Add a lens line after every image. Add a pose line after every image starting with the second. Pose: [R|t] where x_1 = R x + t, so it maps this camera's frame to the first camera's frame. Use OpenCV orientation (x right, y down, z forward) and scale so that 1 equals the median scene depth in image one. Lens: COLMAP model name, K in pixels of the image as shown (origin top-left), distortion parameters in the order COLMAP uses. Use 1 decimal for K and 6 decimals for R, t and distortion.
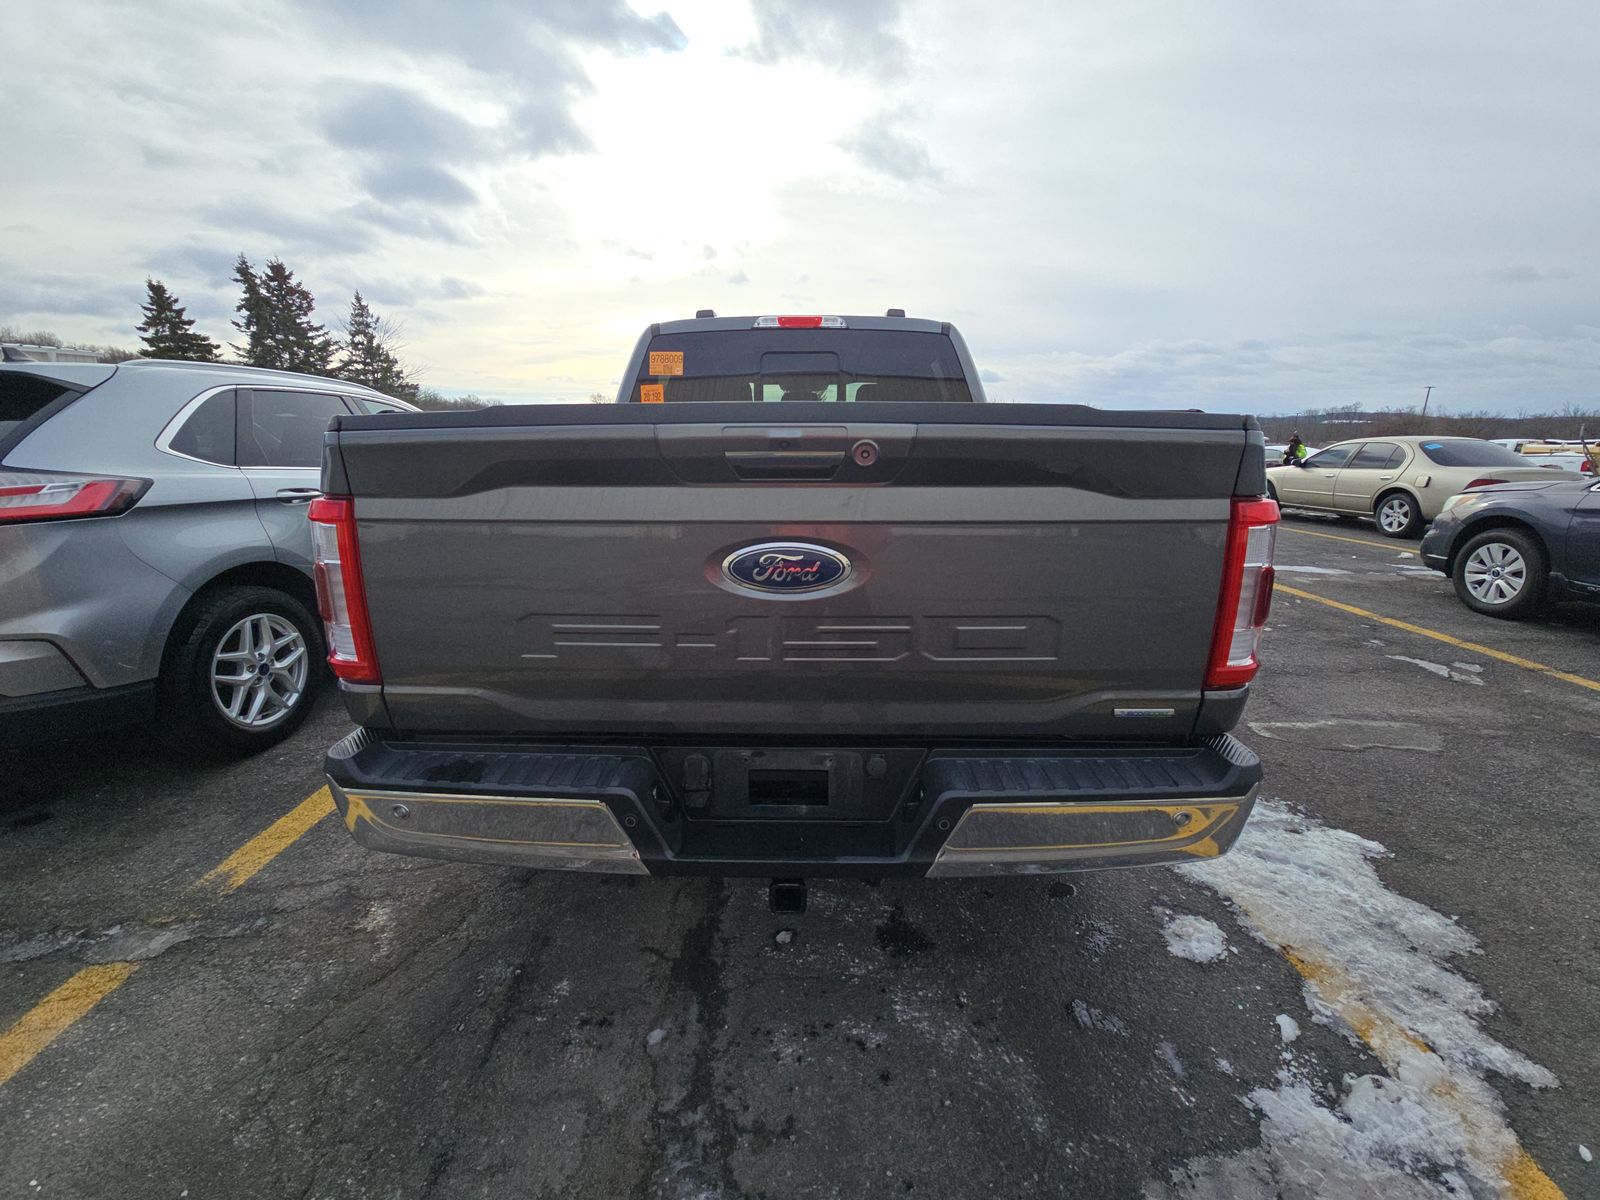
lens RADIAL K [[637.6, 0, 795.3], [0, 637.6, 609.7], [0, 0, 1]] dist [0.000558, -0.005519]
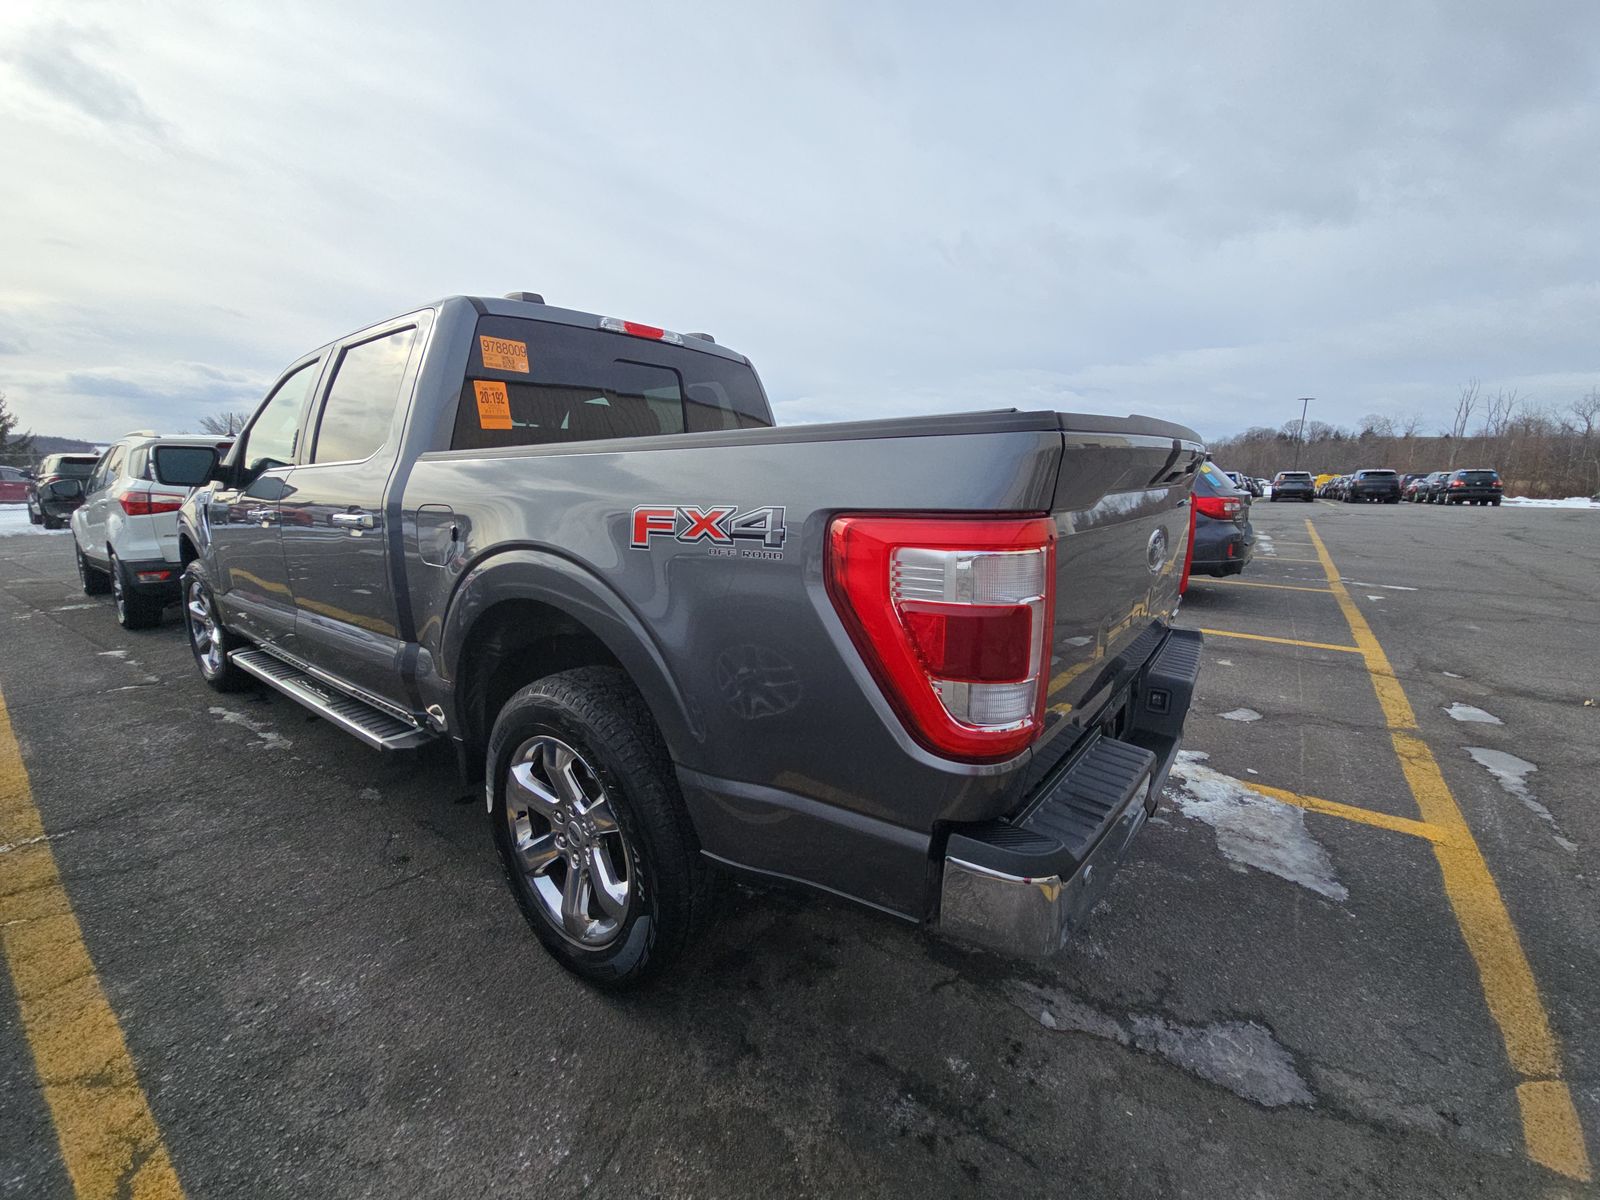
lens RADIAL K [[637.6, 0, 805.5], [0, 637.6, 612.4], [0, 0, 1]] dist [0.000558, -0.005519]
pose [[0.592046, -0.168683, 0.788053, -0.635517], [0.202887, 0.977552, 0.056821, -0.067057], [-0.779948, 0.126245, 0.612979, 0.318517]]
